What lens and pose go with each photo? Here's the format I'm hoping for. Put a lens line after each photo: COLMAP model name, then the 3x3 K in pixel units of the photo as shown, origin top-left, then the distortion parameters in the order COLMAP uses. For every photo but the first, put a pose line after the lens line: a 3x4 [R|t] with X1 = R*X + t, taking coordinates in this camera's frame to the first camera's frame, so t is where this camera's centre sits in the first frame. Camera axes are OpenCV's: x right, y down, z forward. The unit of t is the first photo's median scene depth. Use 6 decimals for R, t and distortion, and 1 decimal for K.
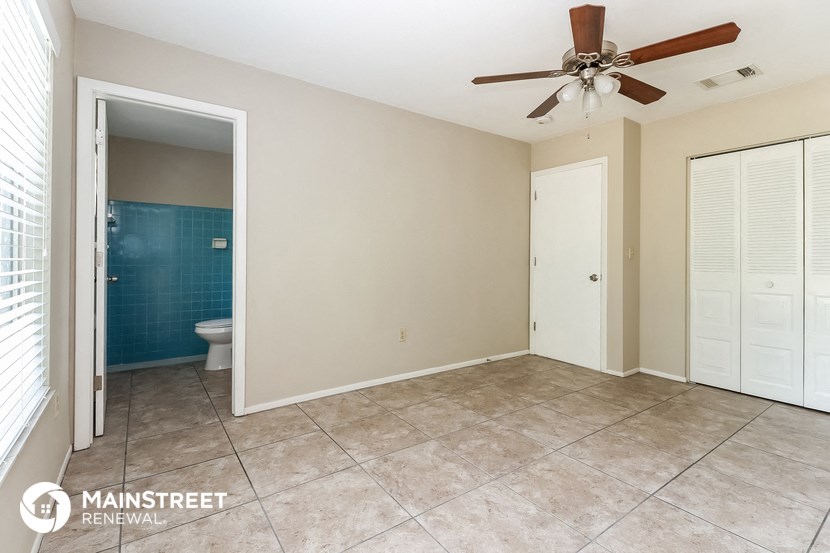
lens RADIAL K [[387.6, 0, 407.9], [0, 387.6, 256.4], [0, 0, 1]] dist [0.001009, -0.001544]
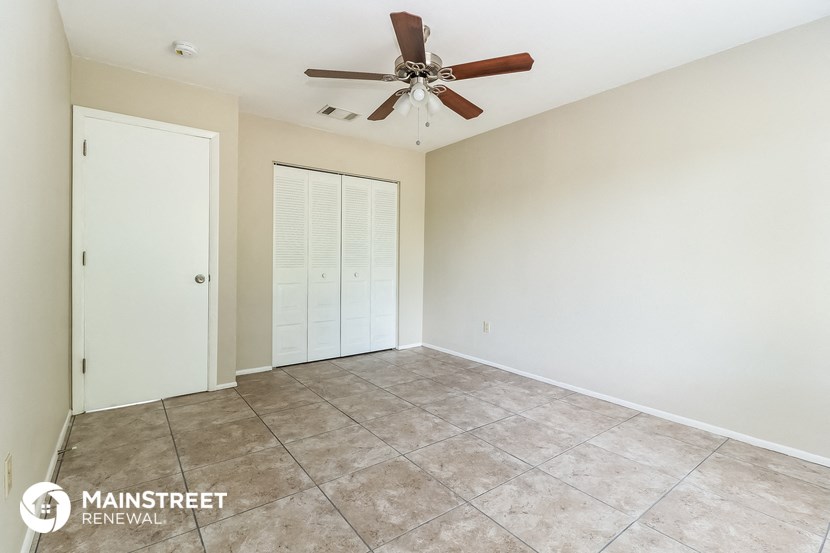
lens RADIAL K [[387.6, 0, 405.6], [0, 387.6, 265.3], [0, 0, 1]] dist [0.001009, -0.001544]
pose [[-0.042397, -0.025225, 0.998782, -0.506945], [-0.017553, 0.999546, 0.024499, -0.000554], [-0.998947, -0.016493, -0.042821, 0.911099]]
